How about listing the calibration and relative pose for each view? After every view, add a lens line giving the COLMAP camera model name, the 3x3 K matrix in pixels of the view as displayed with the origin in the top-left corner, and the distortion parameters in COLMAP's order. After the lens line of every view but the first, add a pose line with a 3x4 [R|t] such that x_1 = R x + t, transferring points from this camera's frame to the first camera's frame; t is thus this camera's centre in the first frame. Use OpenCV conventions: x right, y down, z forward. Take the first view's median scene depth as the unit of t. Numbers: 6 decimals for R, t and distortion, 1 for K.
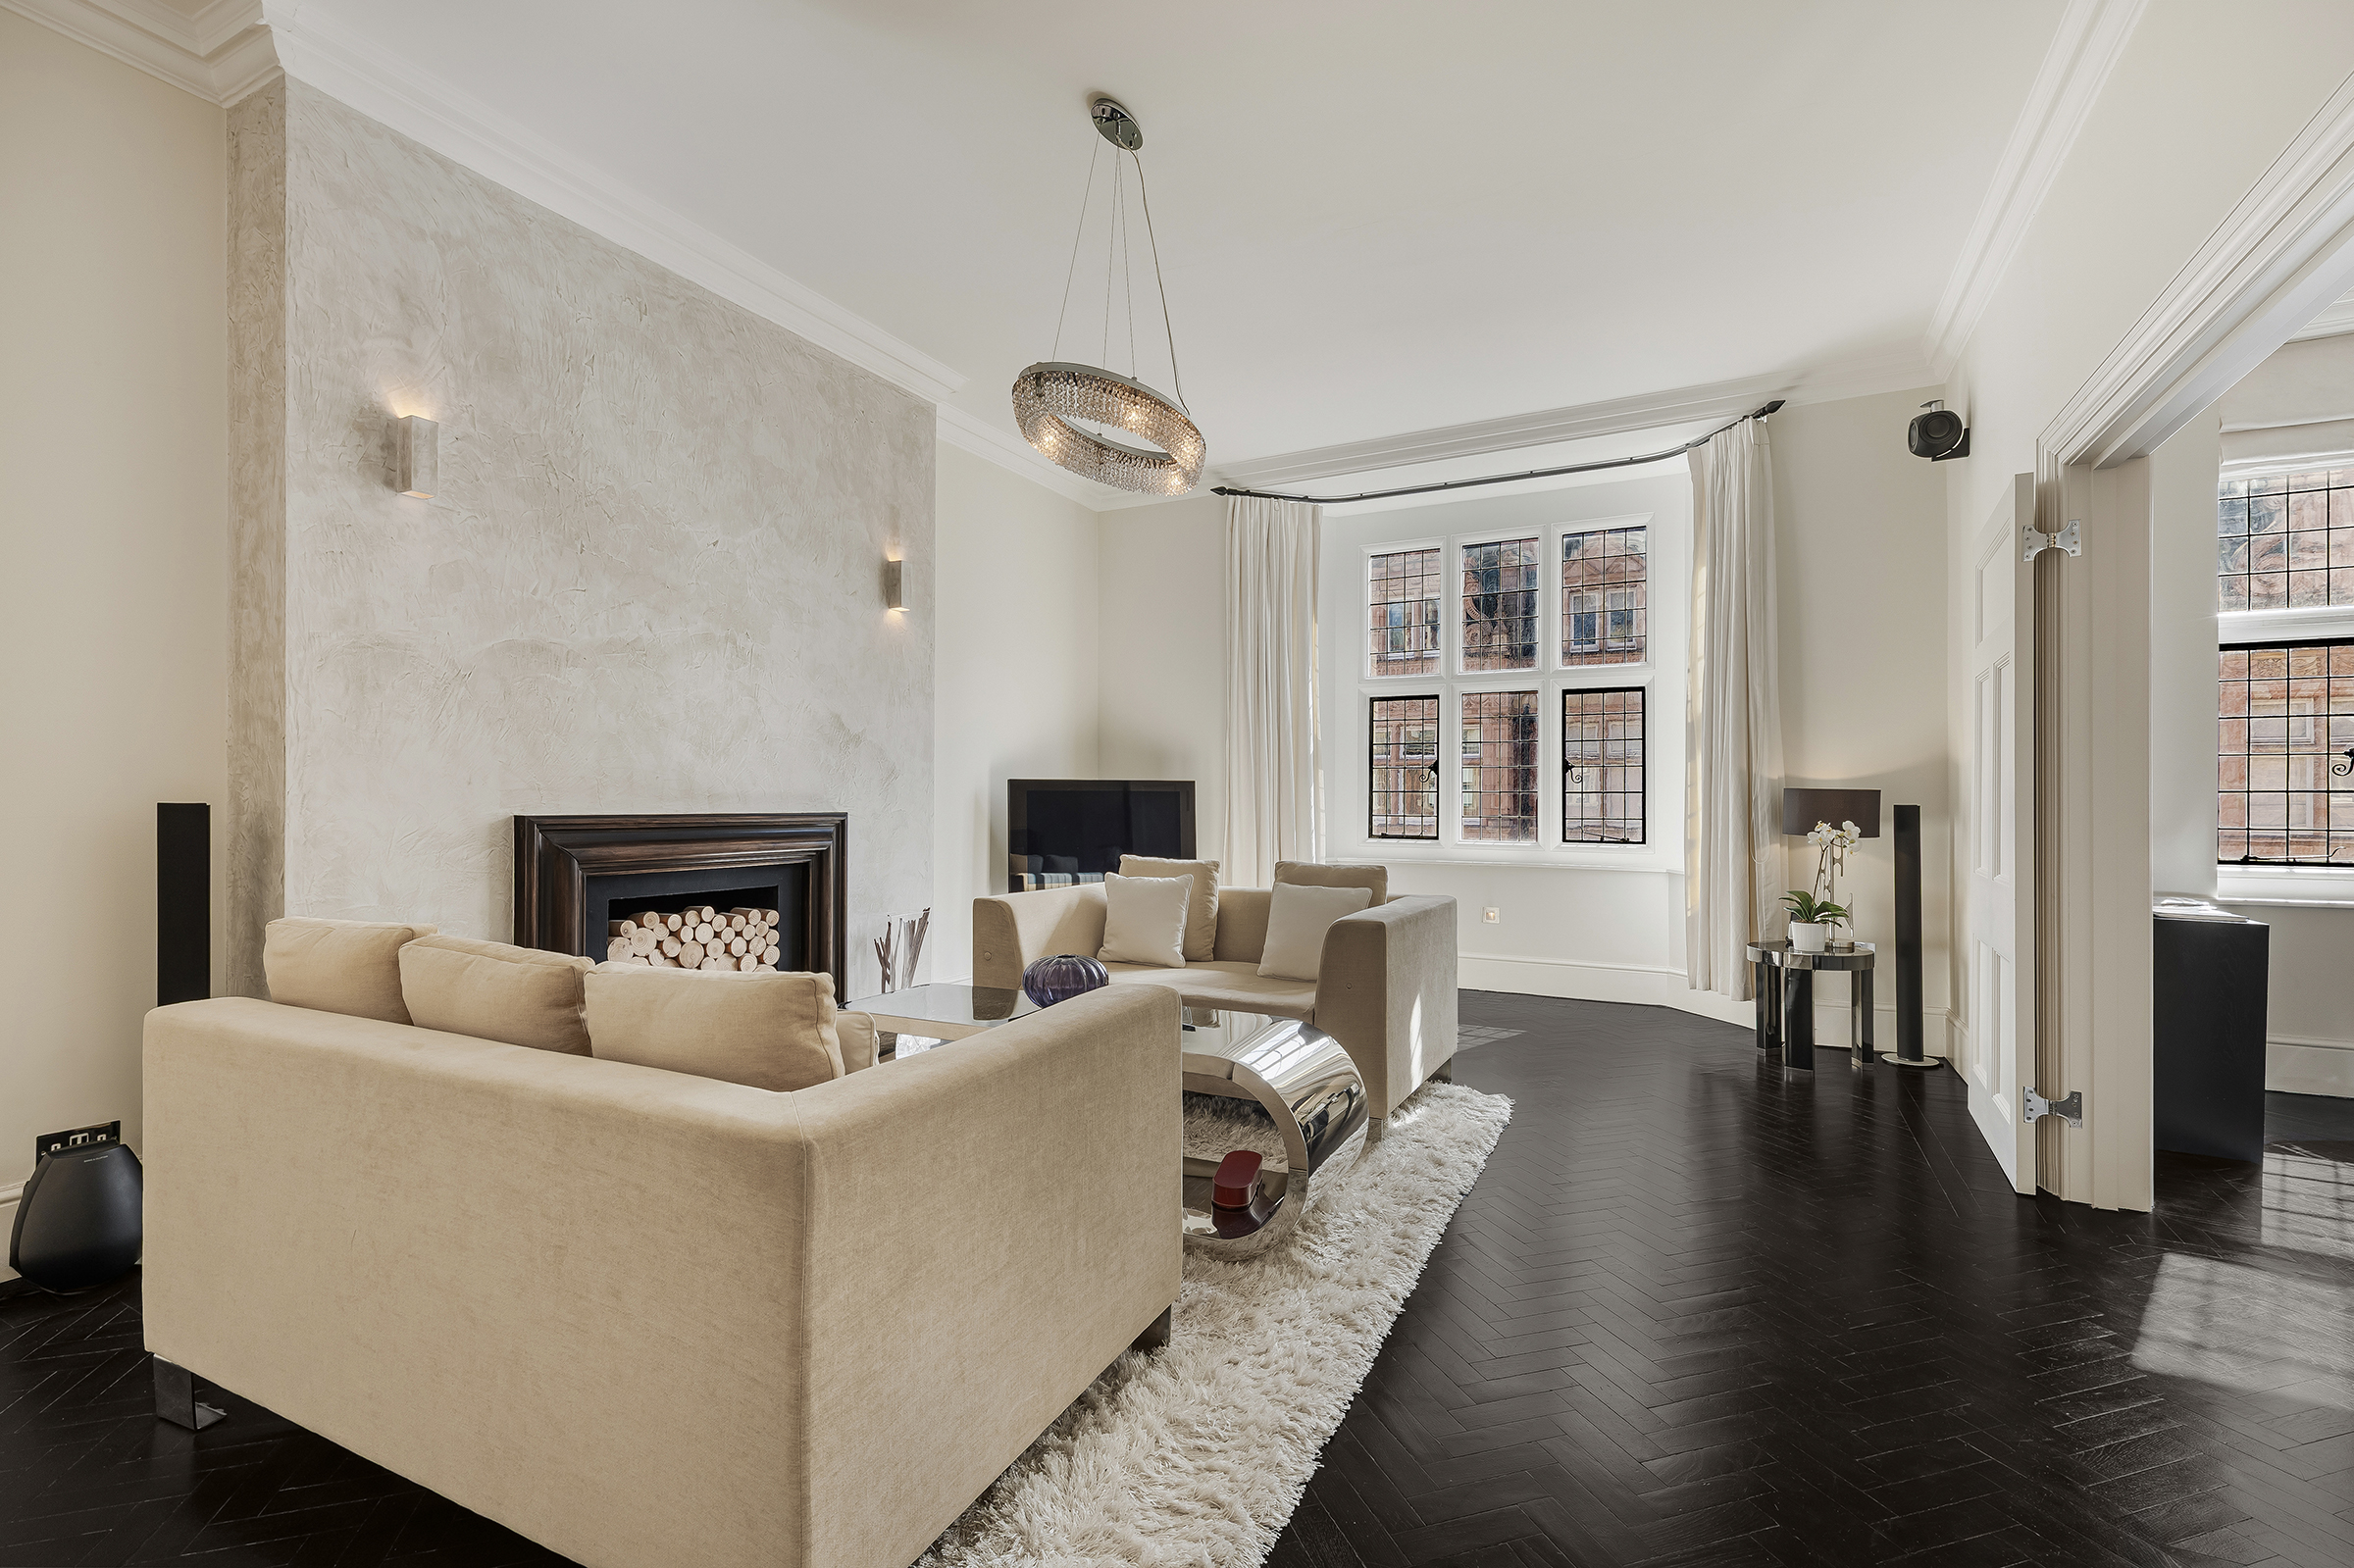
lens RADIAL K [[1064.5, 0, 1171.6], [0, 1064.5, 805.7], [0, 0, 1]] dist [0.004882, 0.000410]
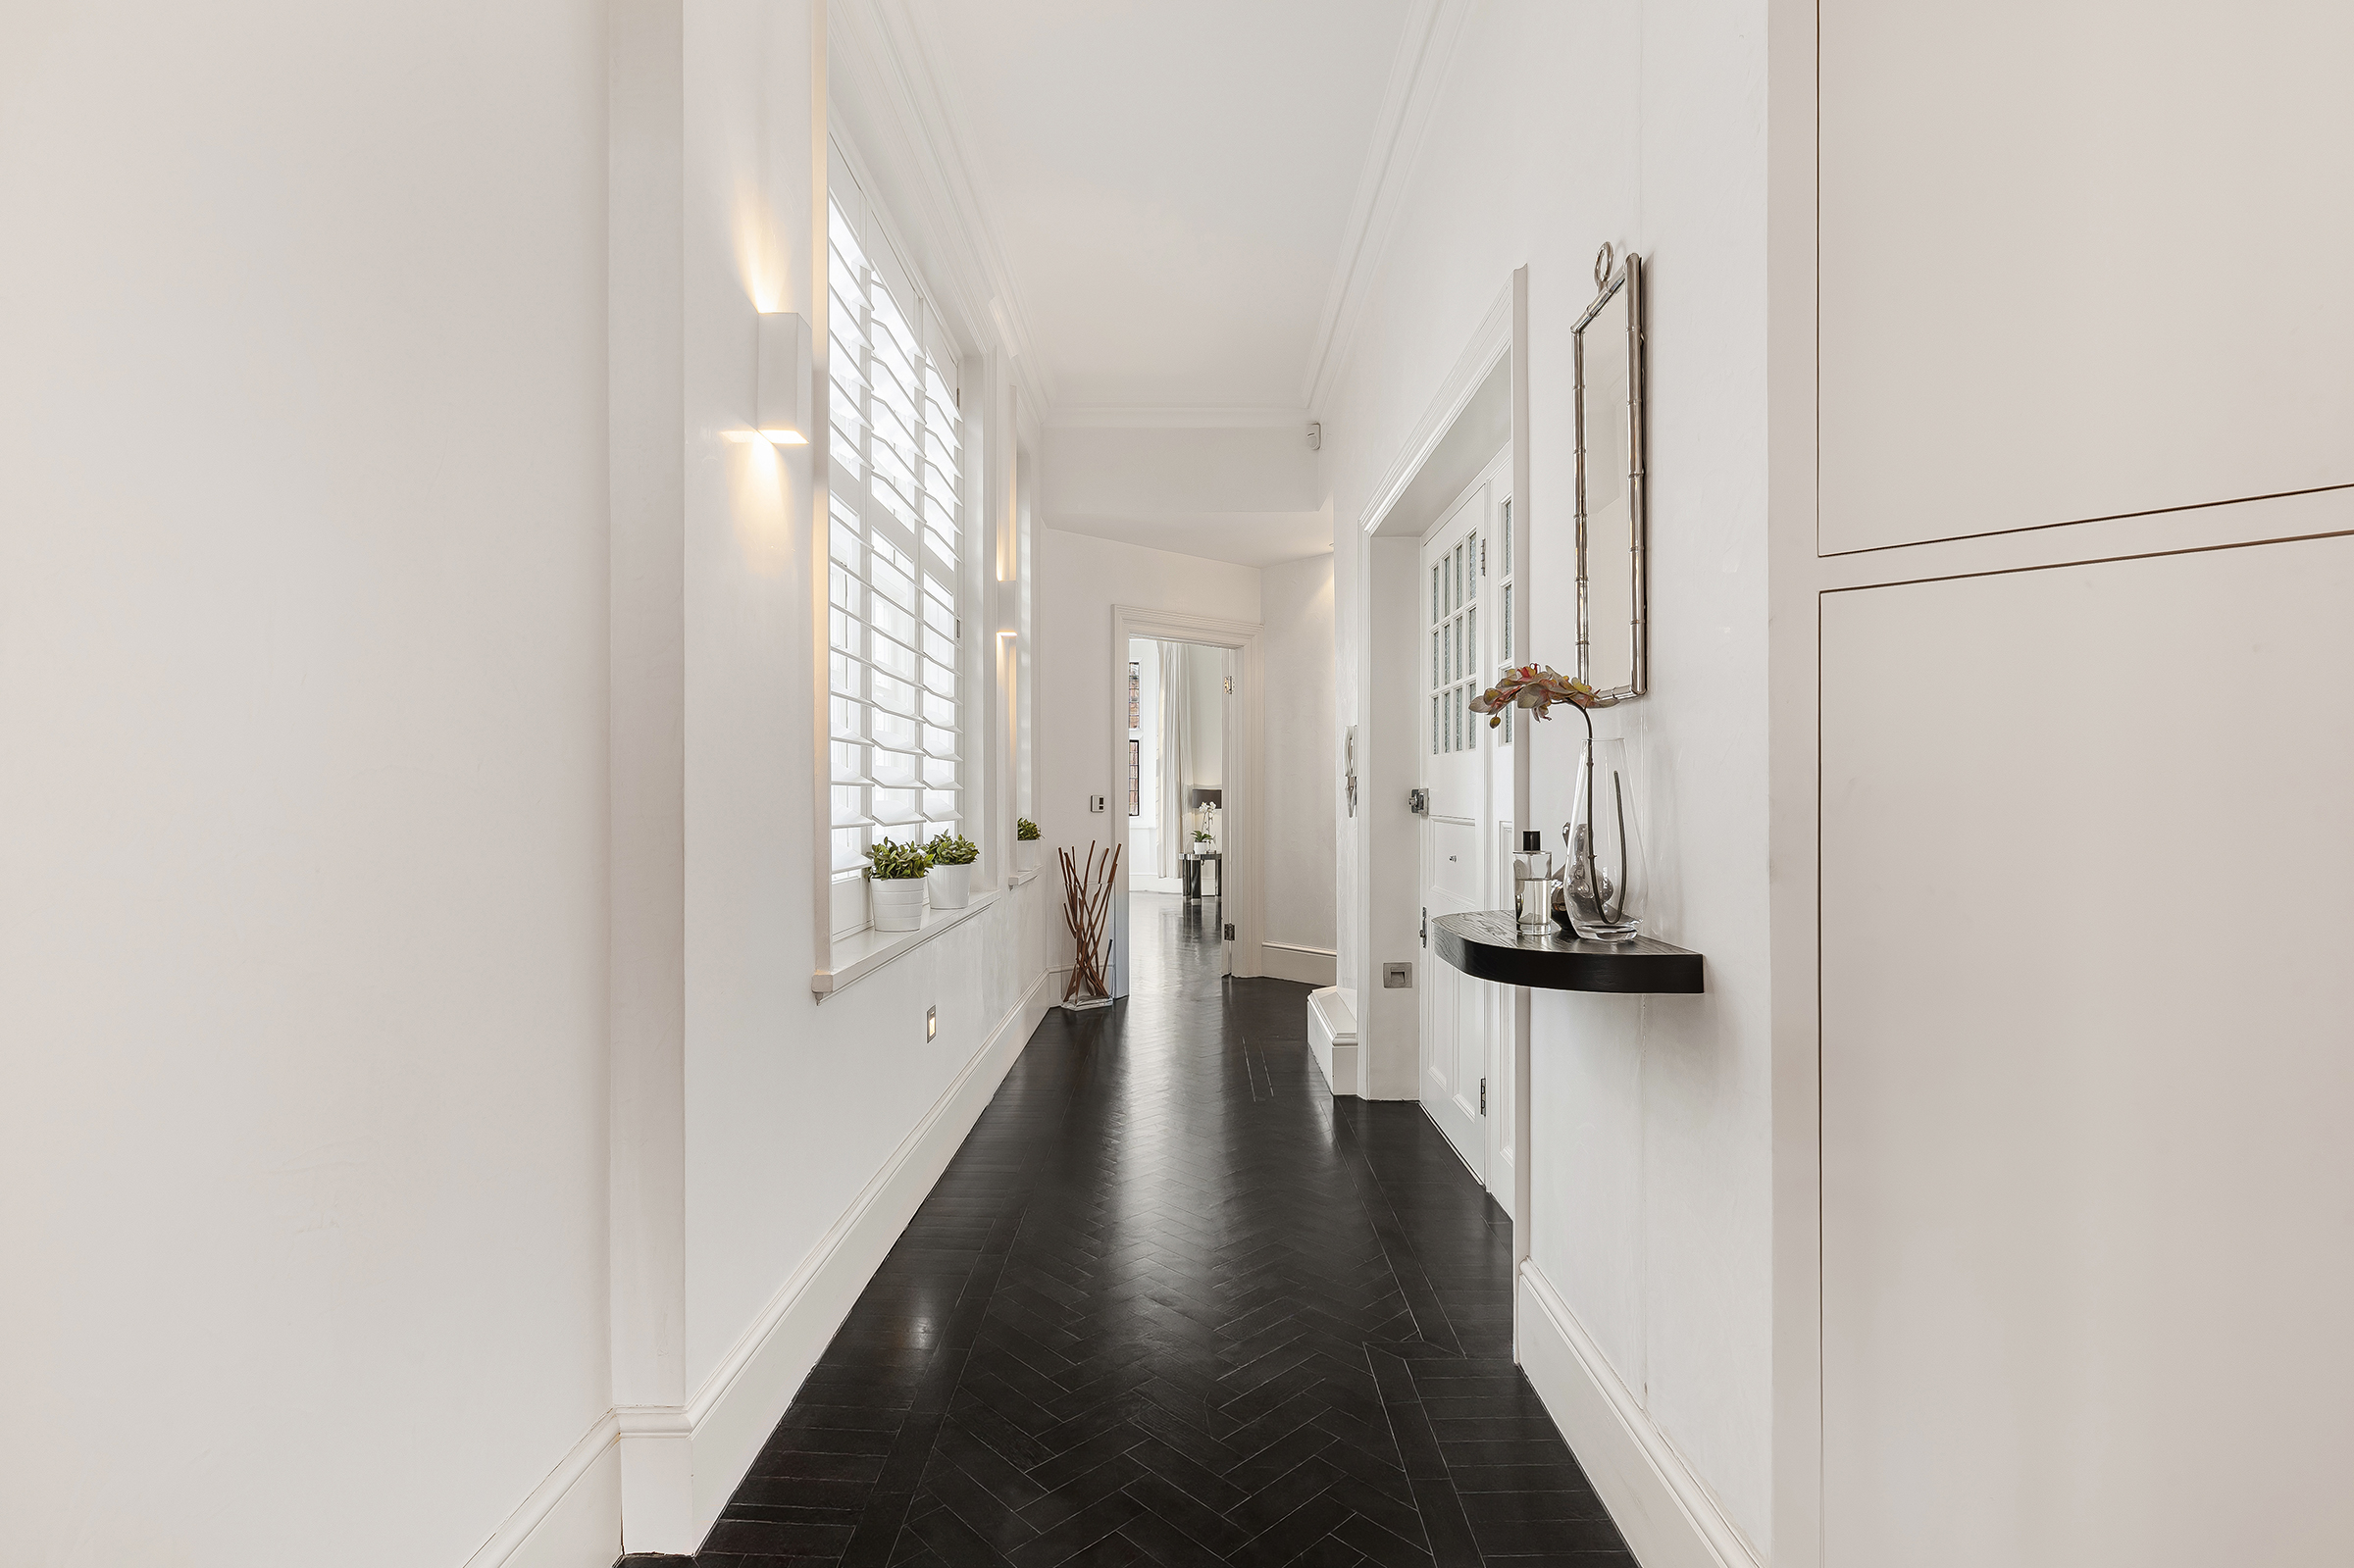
lens RADIAL K [[1064.5, 0, 1177.0], [0, 1064.5, 790.3], [0, 0, 1]] dist [0.004882, 0.000410]
pose [[0.890407, 0.001966, 0.455160, -0.589625], [0.001711, 0.999969, -0.007665, 0.004395], [-0.455161, 0.007604, 0.890377, -1.199090]]
